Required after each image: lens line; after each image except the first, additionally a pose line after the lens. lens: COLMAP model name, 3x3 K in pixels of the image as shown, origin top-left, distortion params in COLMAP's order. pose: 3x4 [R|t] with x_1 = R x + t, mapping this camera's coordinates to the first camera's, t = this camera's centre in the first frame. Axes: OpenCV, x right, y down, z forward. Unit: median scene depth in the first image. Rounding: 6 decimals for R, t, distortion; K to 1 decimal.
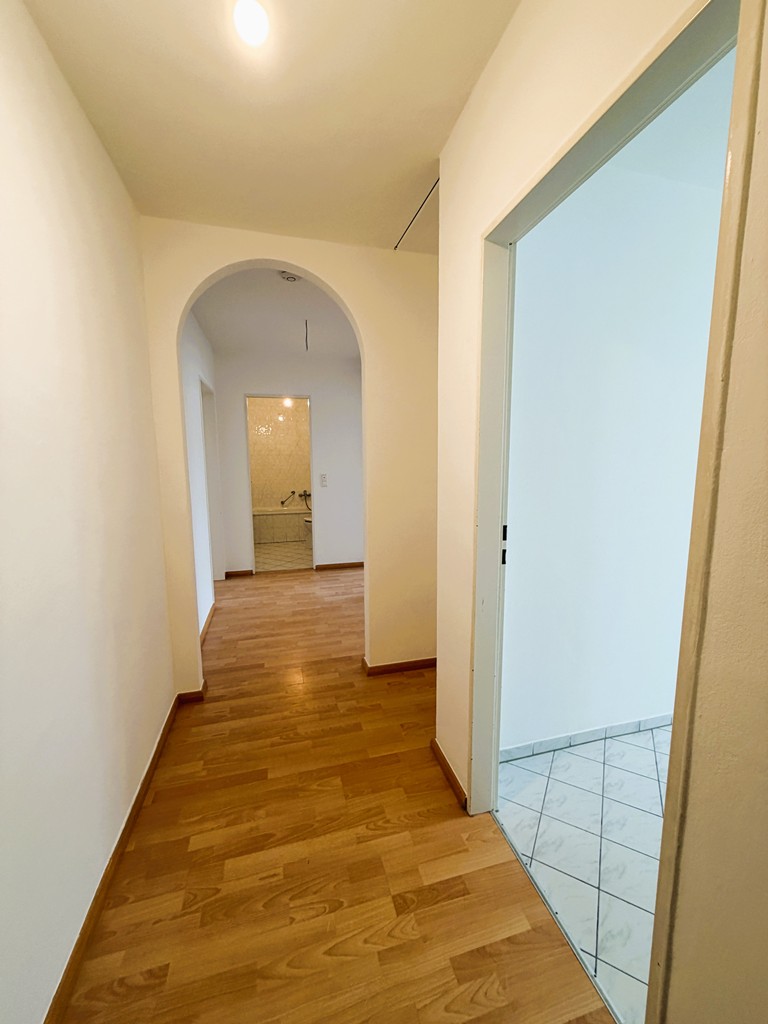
lens RADIAL K [[412.8, 0, 384.0], [0, 412.8, 512.0], [0, 0, 1]] dist [0.000480, 0.000082]
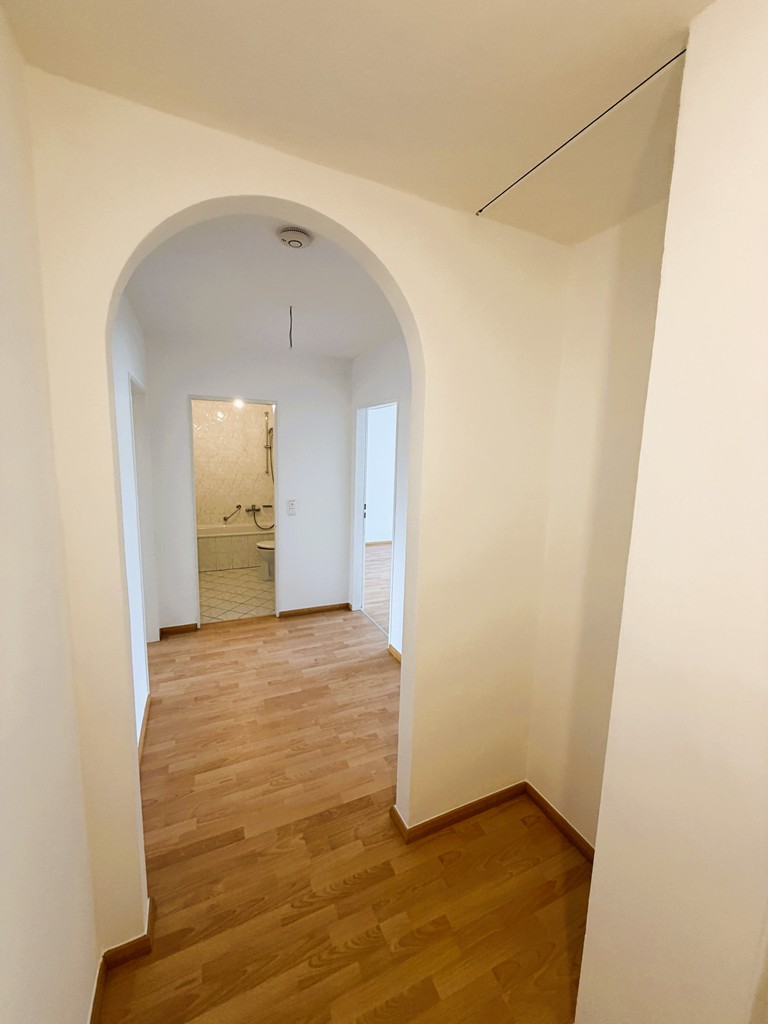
lens RADIAL K [[412.8, 0, 384.0], [0, 412.8, 512.0], [0, 0, 1]] dist [0.000480, 0.000082]
pose [[0.985635, 0.010082, 0.168586, -0.119903], [-0.014158, 0.999635, 0.022990, -0.102592], [-0.168293, -0.025047, 0.985419, 0.209641]]
